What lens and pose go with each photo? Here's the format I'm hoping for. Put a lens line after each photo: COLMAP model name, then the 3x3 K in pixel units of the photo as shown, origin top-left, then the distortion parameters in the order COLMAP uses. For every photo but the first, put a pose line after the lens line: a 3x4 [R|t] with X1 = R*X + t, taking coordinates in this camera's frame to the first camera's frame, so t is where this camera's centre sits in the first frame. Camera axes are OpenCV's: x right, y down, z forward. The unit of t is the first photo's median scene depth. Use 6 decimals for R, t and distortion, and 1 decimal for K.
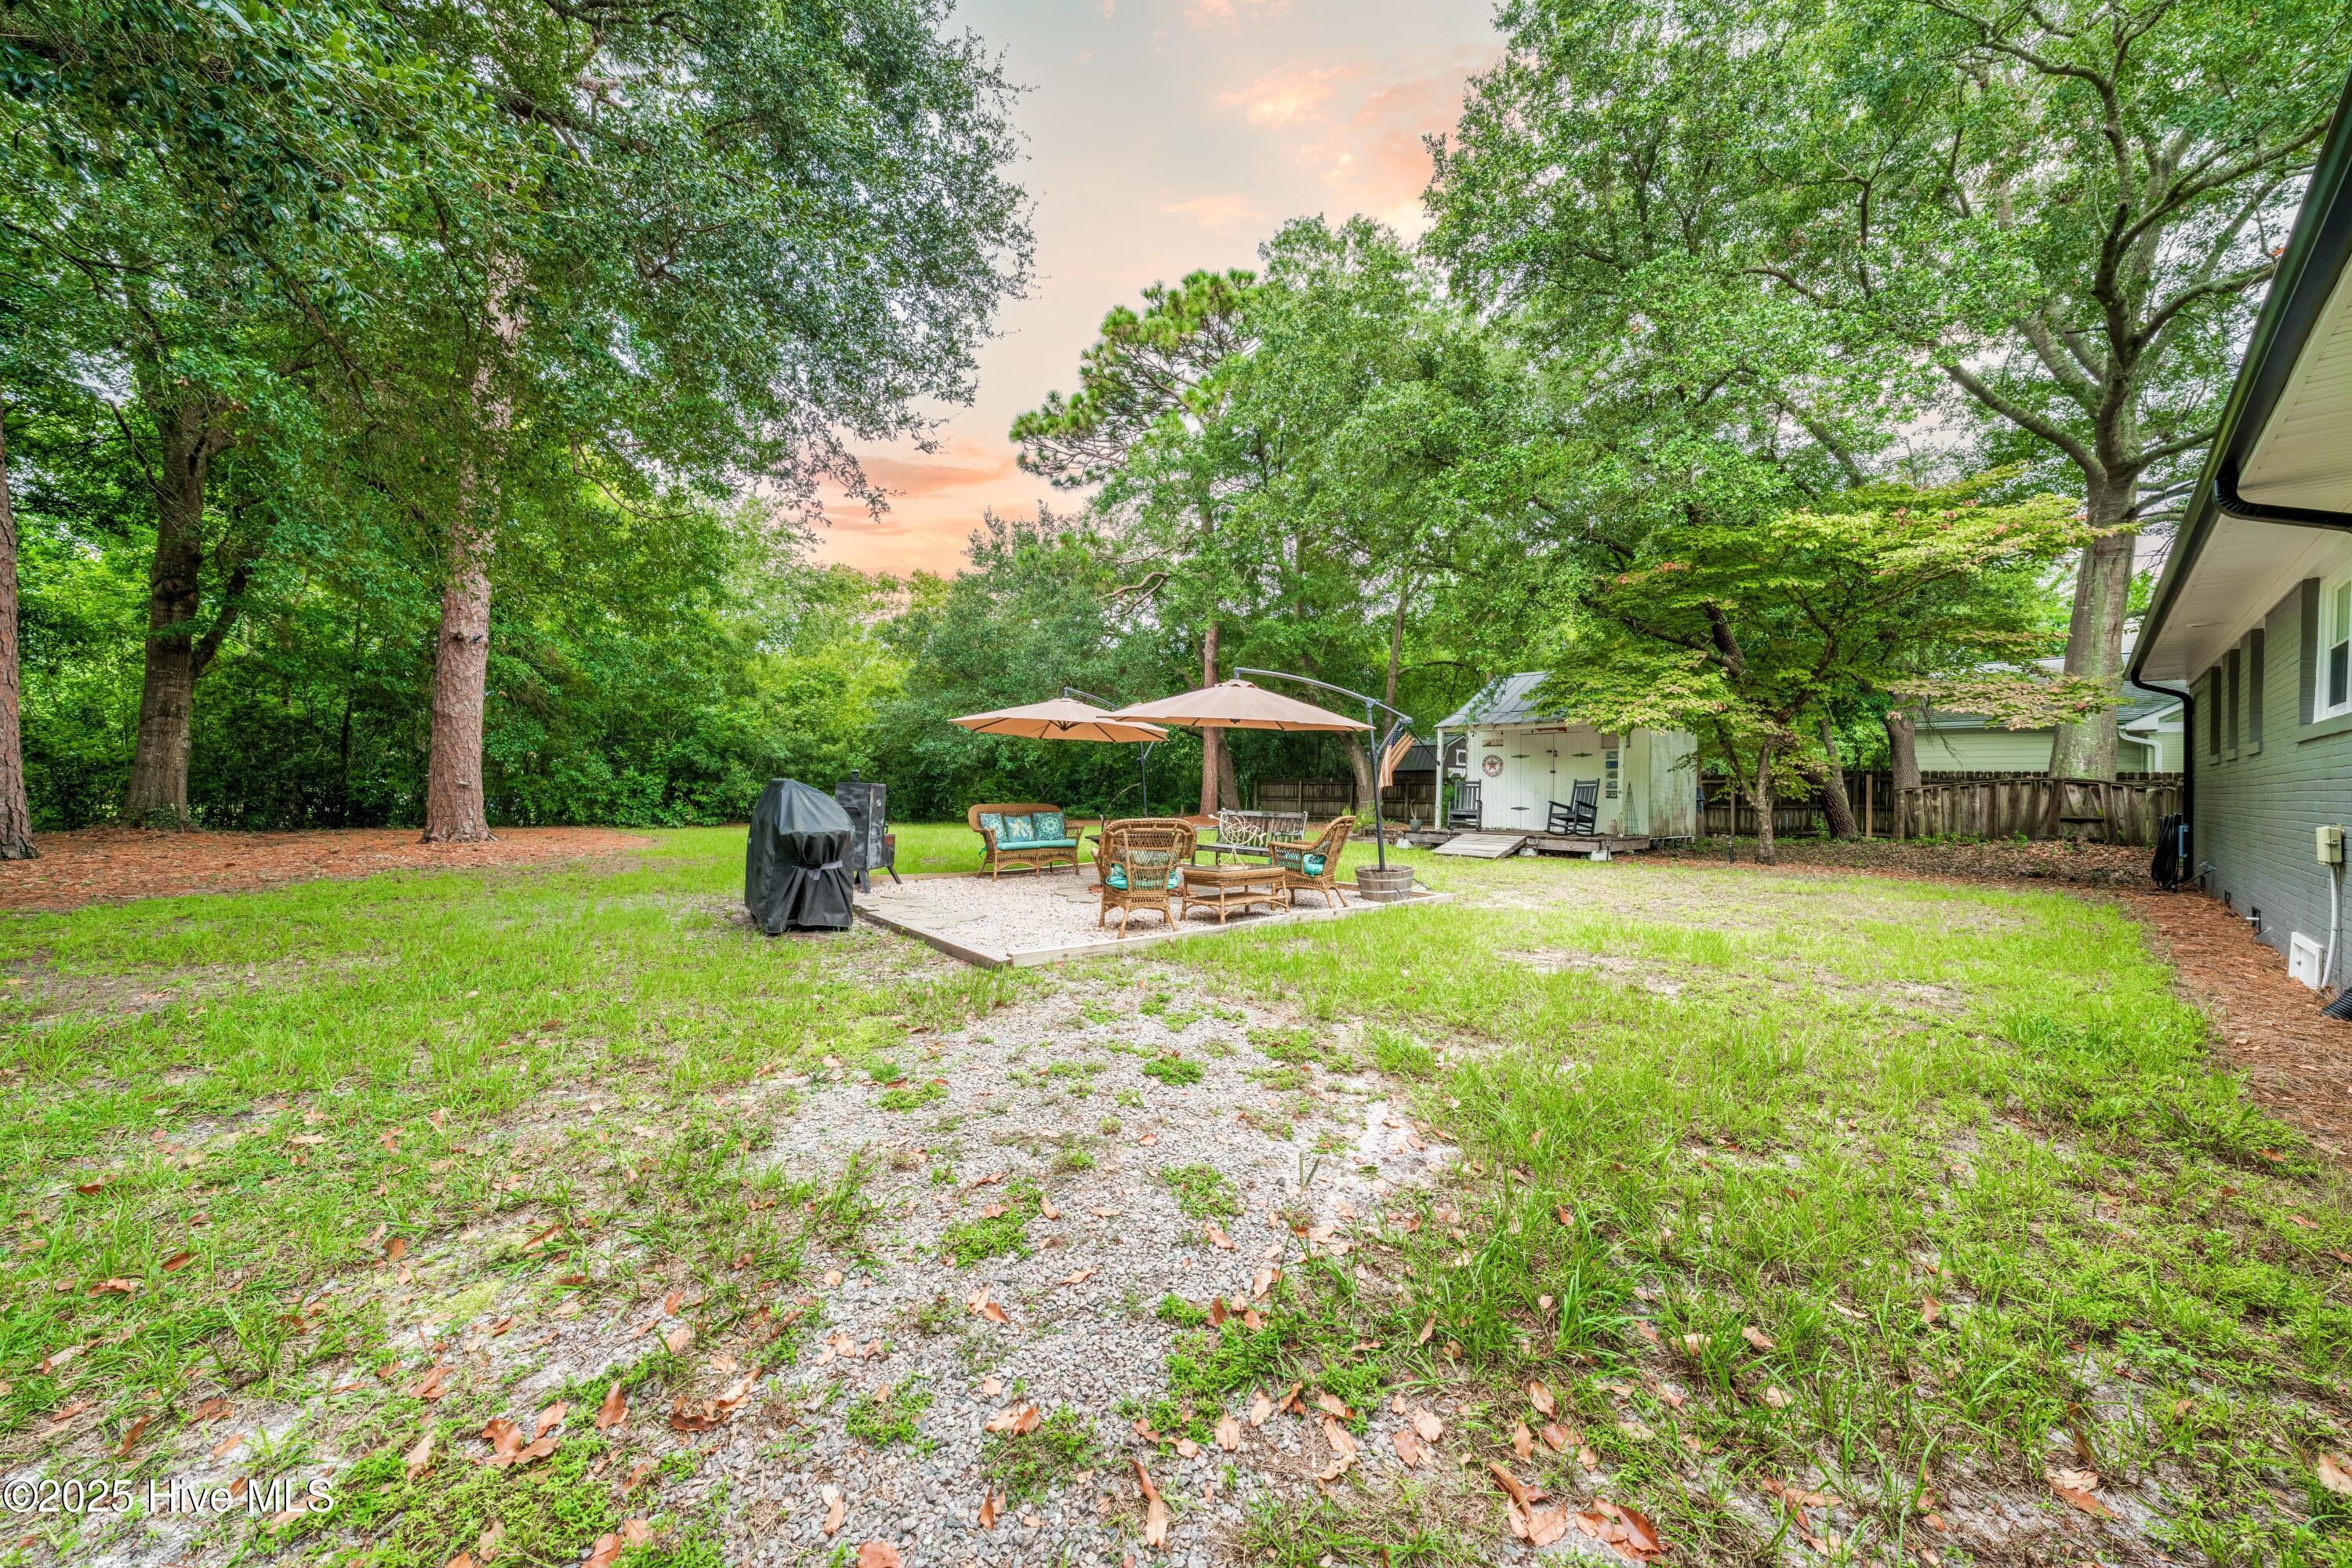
lens RADIAL K [[815.7, 0, 1175.0], [0, 815.7, 787.4], [0, 0, 1]] dist [0.001866, 0.000028]
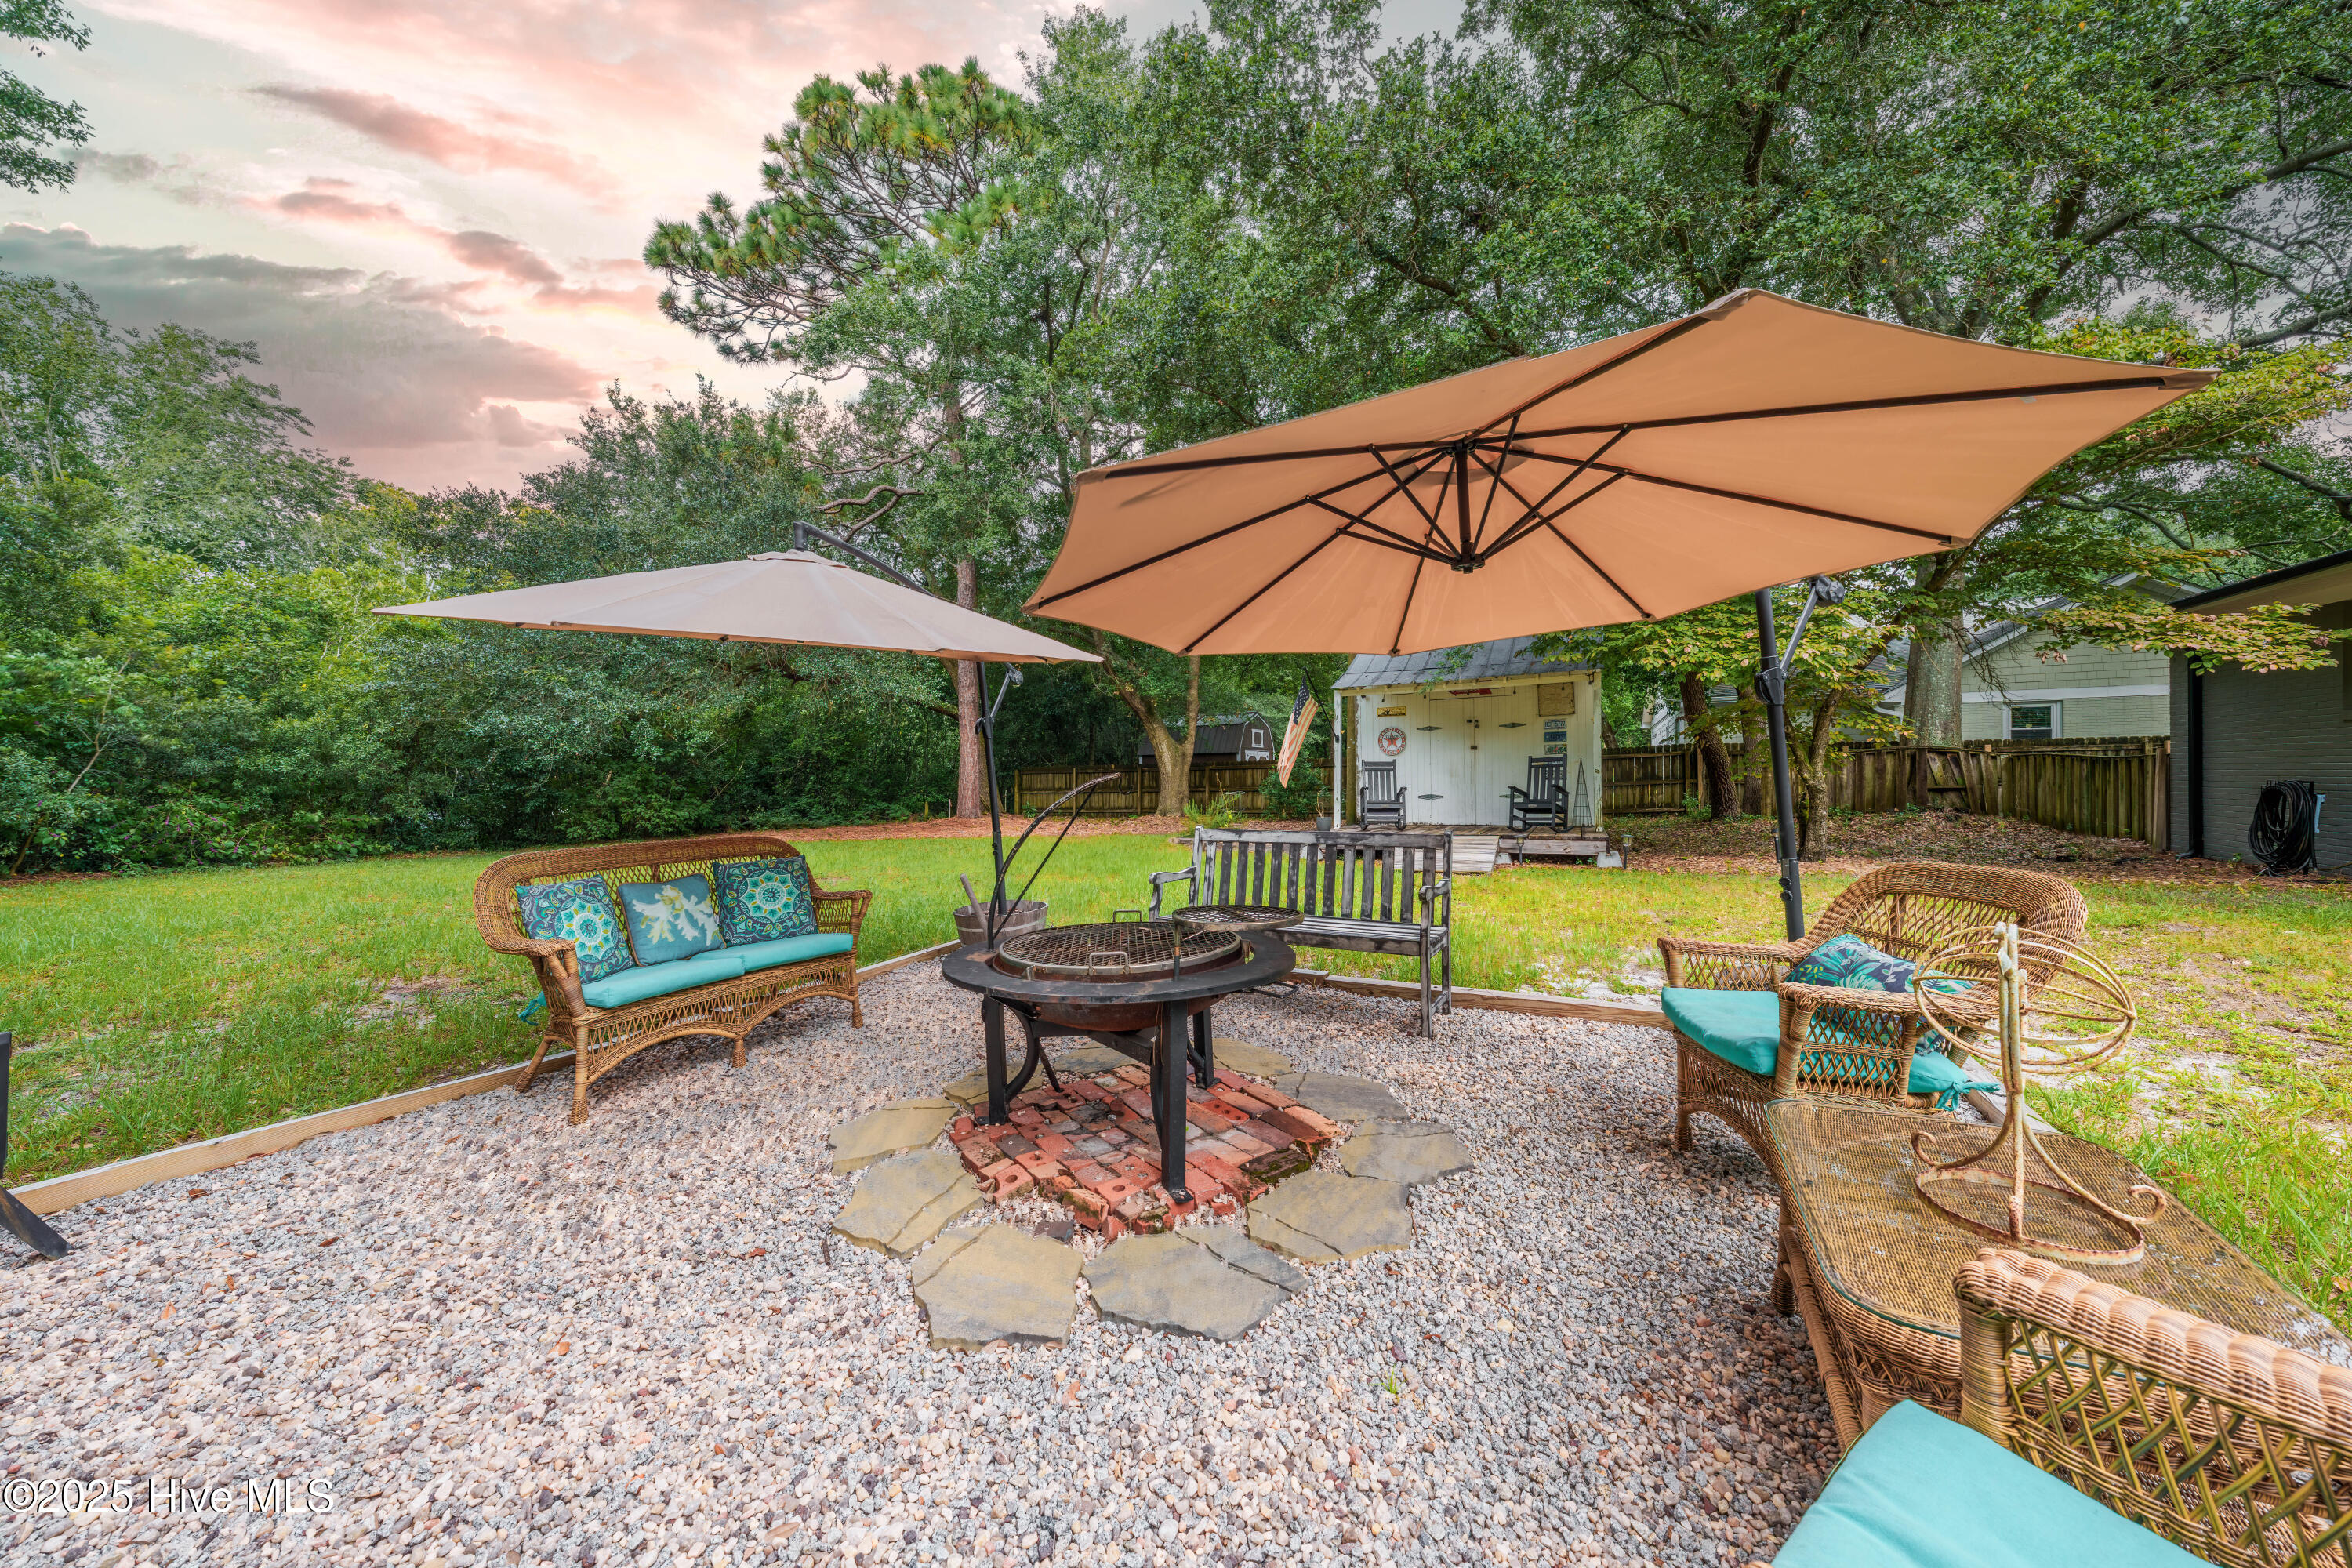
lens RADIAL K [[815.7, 0, 1180.4], [0, 815.7, 781.6], [0, 0, 1]] dist [0.001866, 0.000028]
pose [[0.935243, -0.026931, 0.352981, -0.045379], [0.024412, 0.999635, 0.011587, -0.001690], [-0.353164, -0.002220, 0.935559, 0.245427]]
